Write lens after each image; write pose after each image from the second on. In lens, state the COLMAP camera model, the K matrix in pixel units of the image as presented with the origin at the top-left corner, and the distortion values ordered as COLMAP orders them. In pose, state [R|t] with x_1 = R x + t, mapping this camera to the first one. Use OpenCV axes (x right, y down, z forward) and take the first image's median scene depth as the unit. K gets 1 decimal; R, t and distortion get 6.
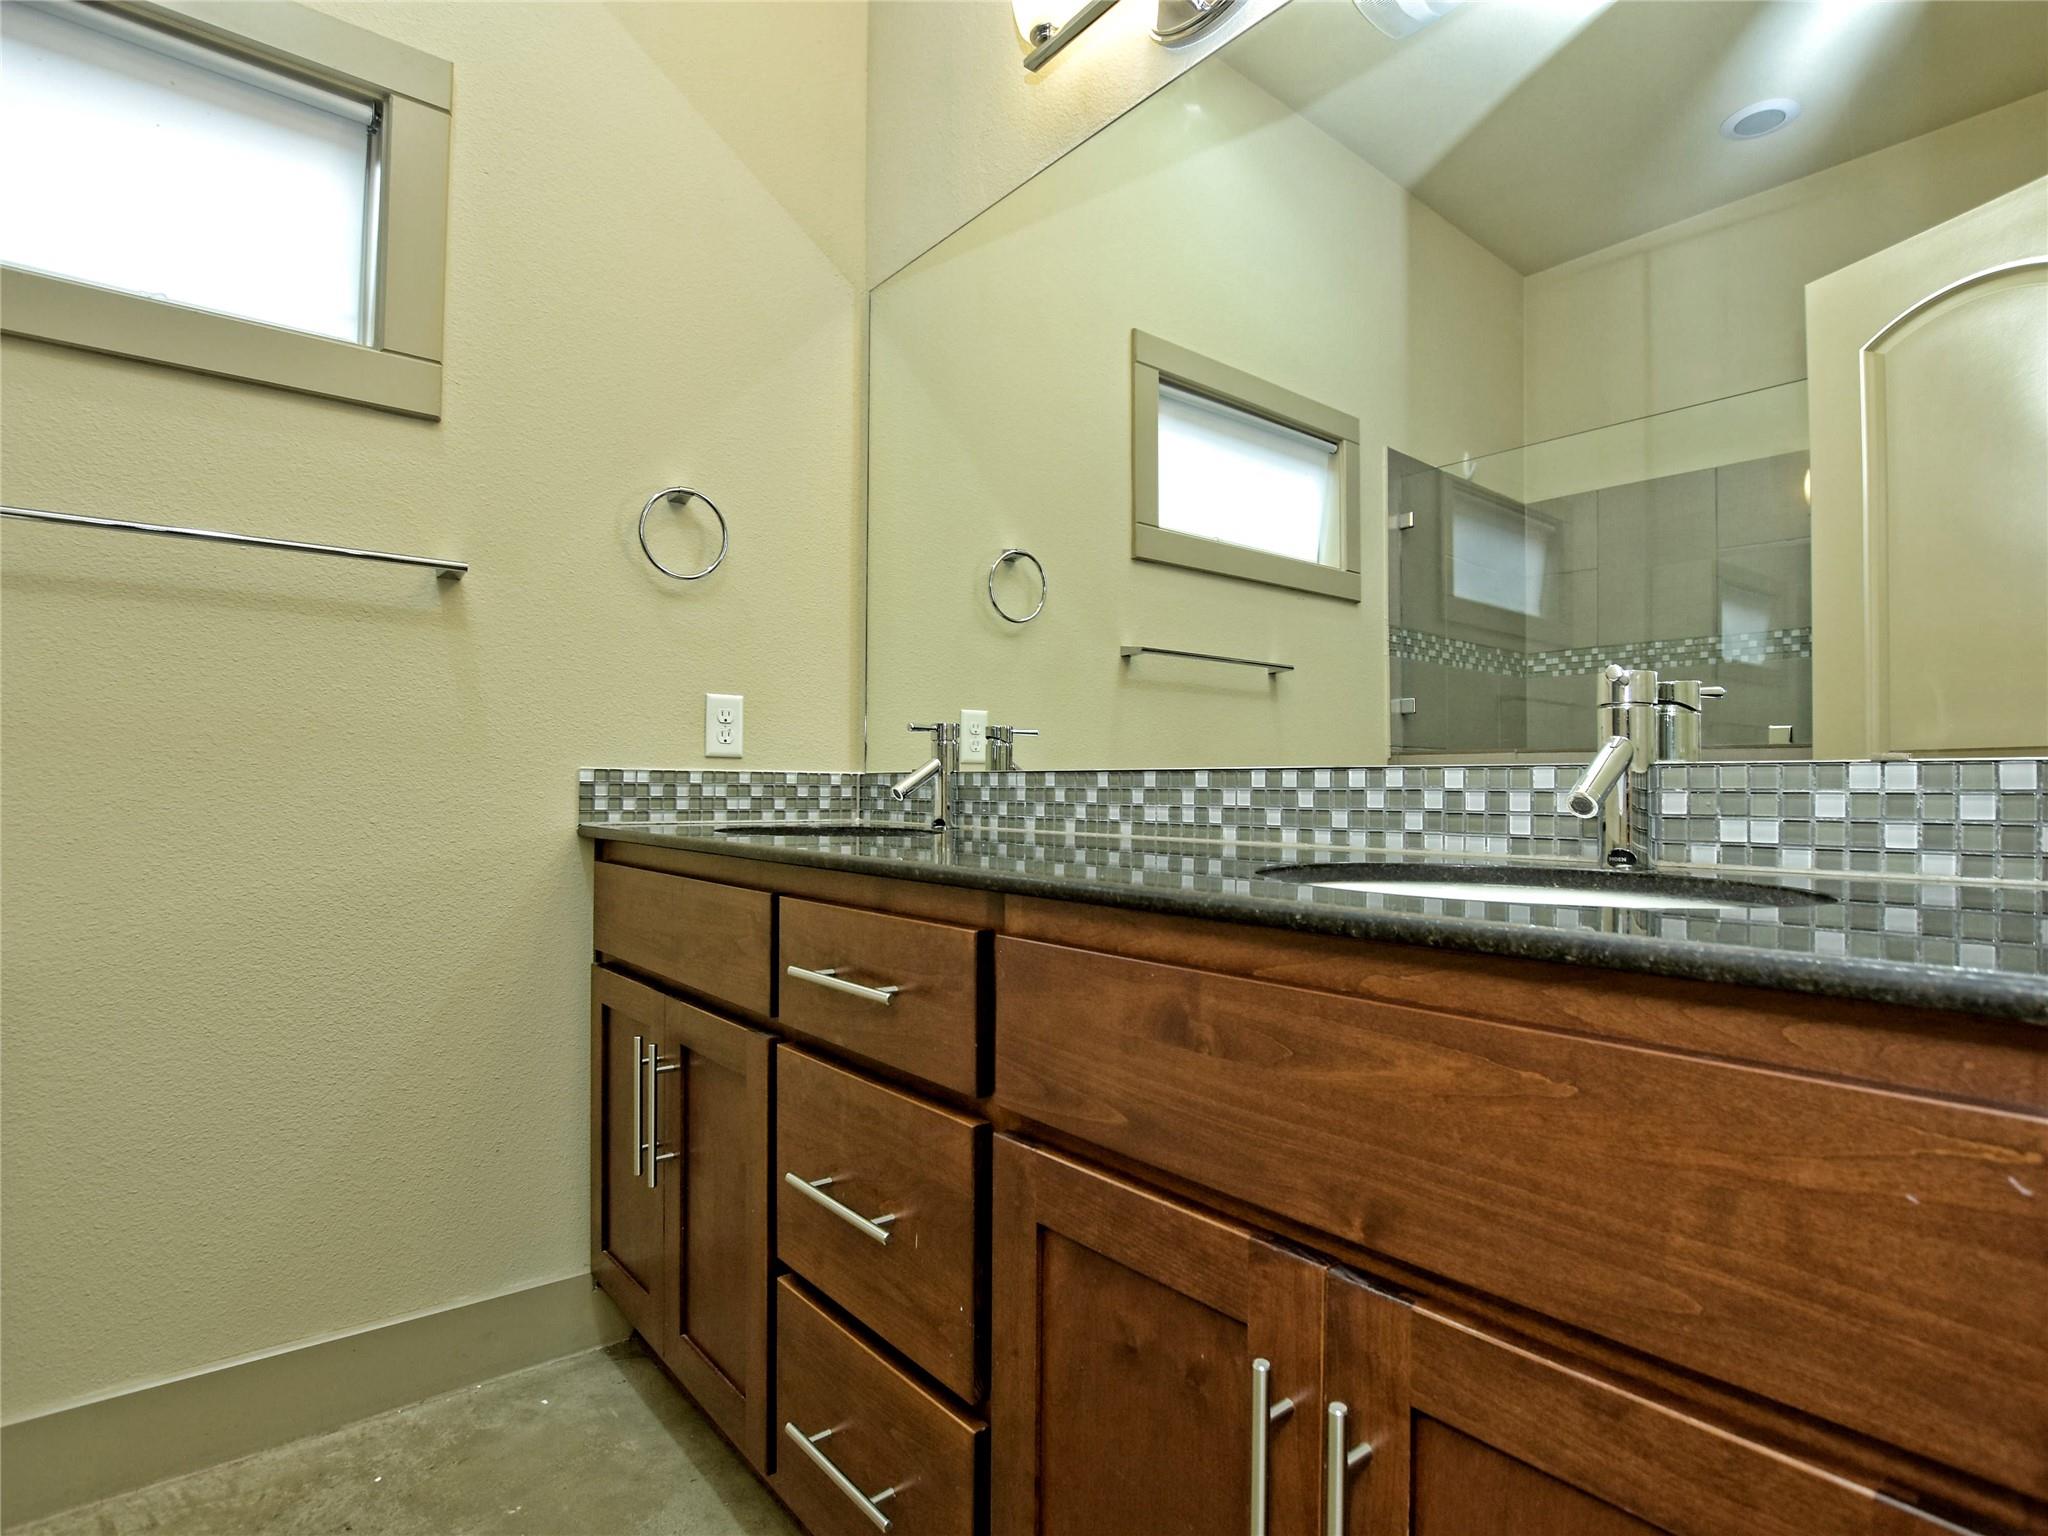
lens RADIAL K [[1027.2, 0, 1024.0], [0, 1027.2, 768.0], [0, 0, 1]] dist [-0.025506, 0.000138]
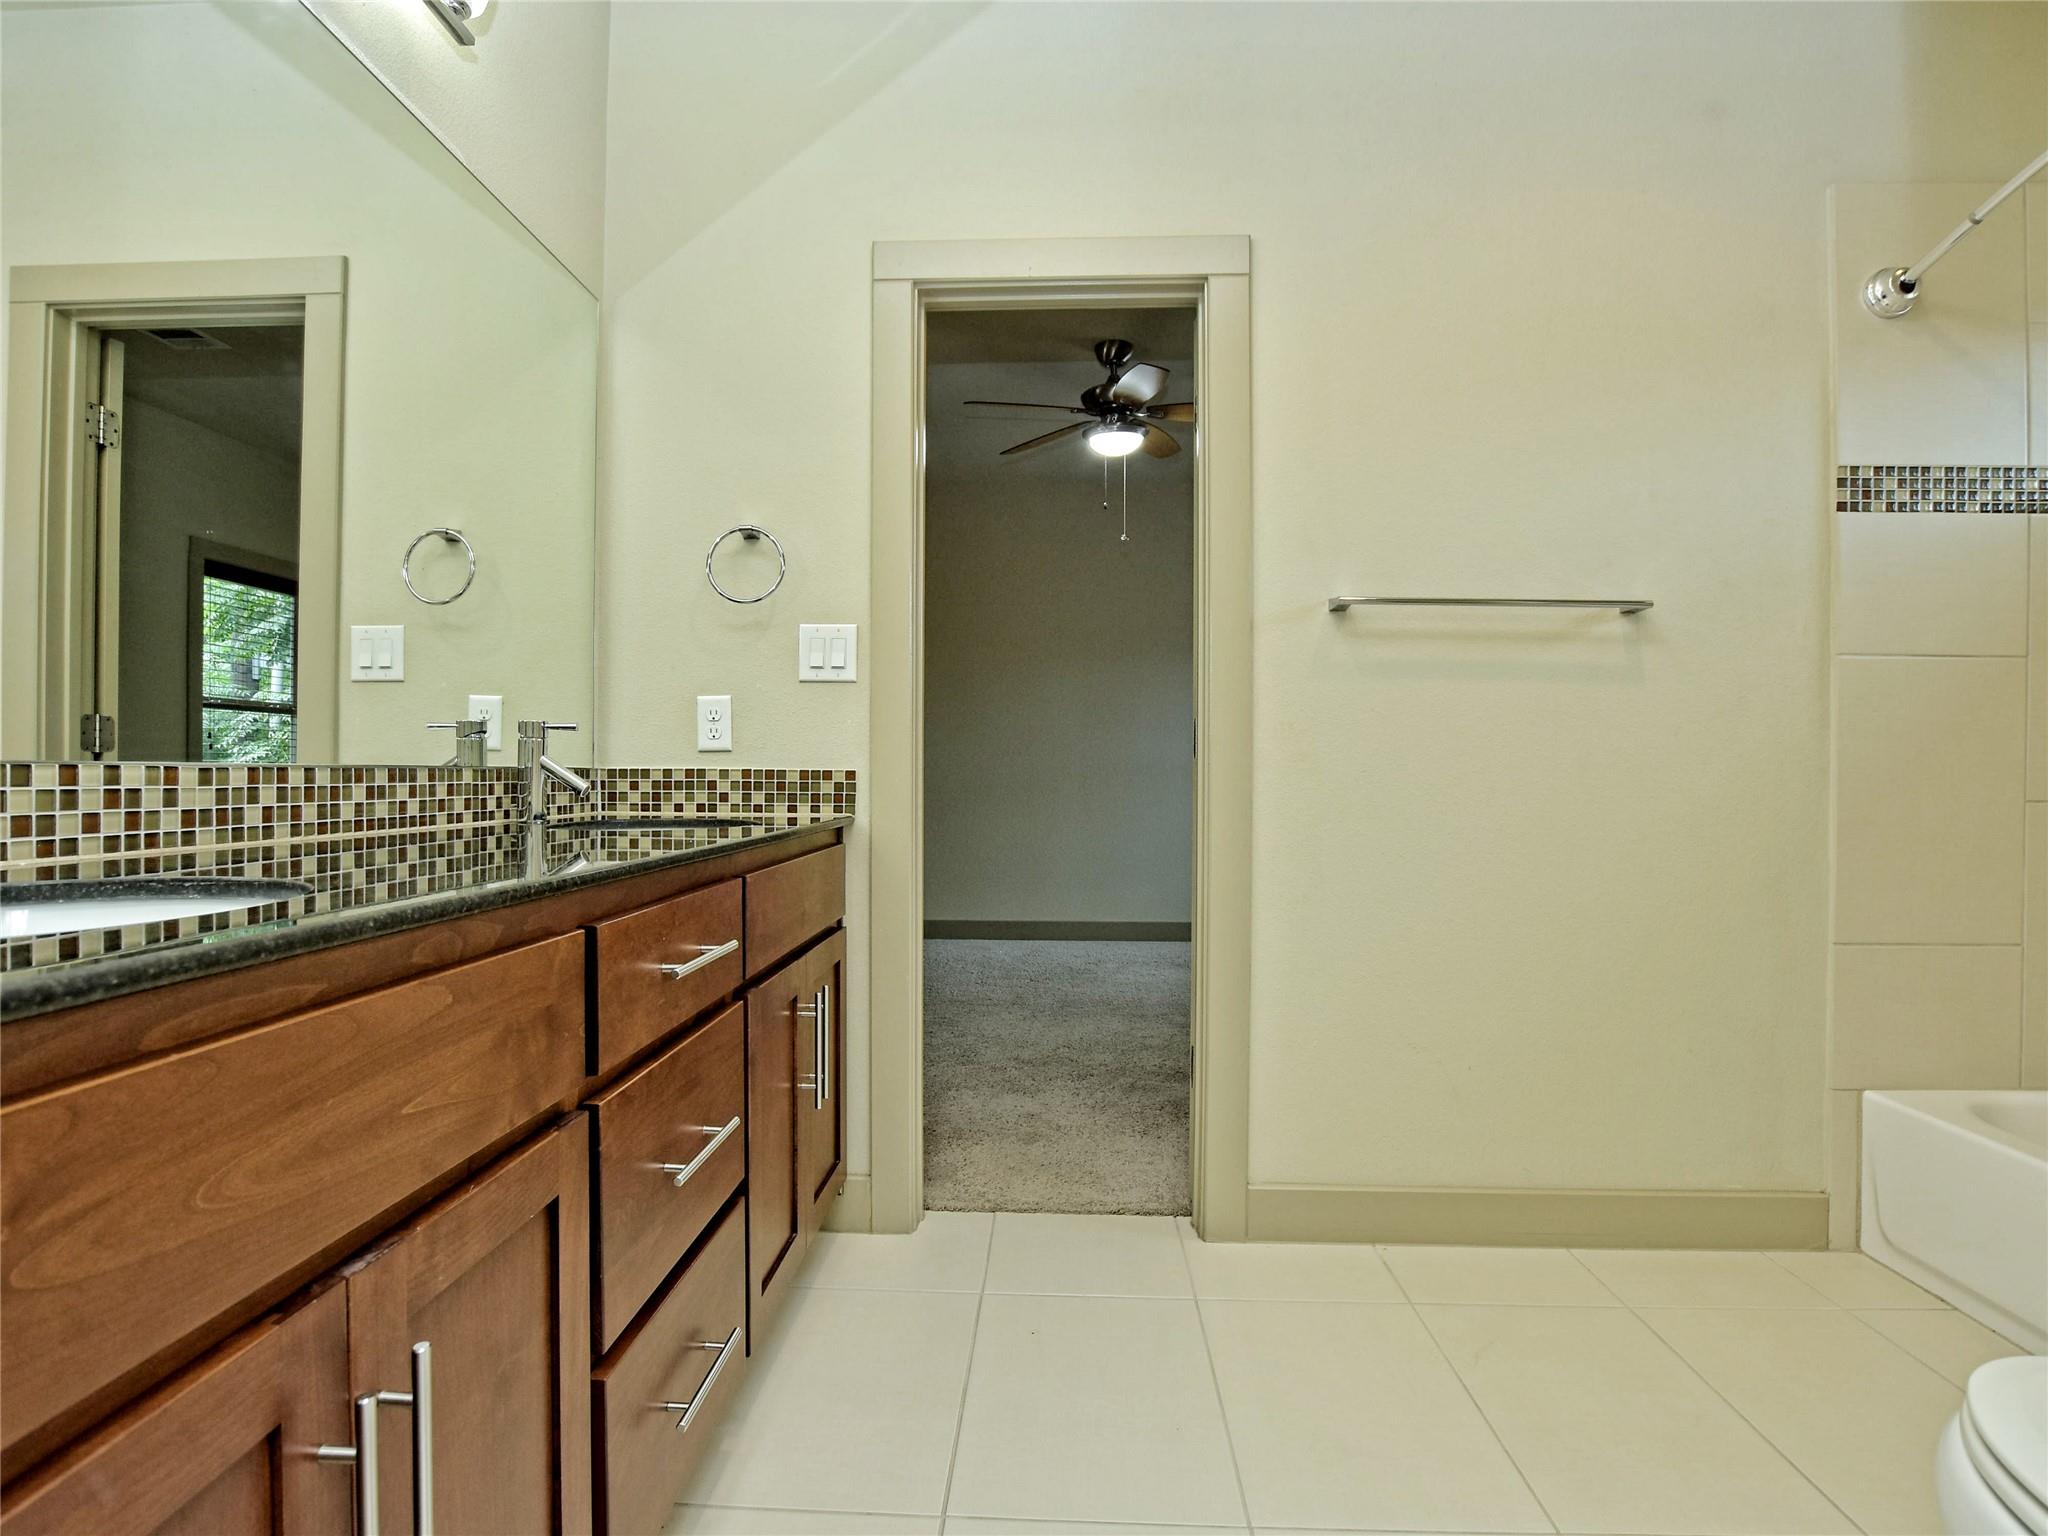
lens RADIAL K [[1027.2, 0, 1024.0], [0, 1027.2, 768.0], [0, 0, 1]] dist [-0.025506, 0.000138]
pose [[0.734667, -0.008707, -0.678372, 0.788210], [0.013648, 0.999905, 0.001947, 0.006292], [0.678290, -0.010689, 0.734716, 0.466296]]
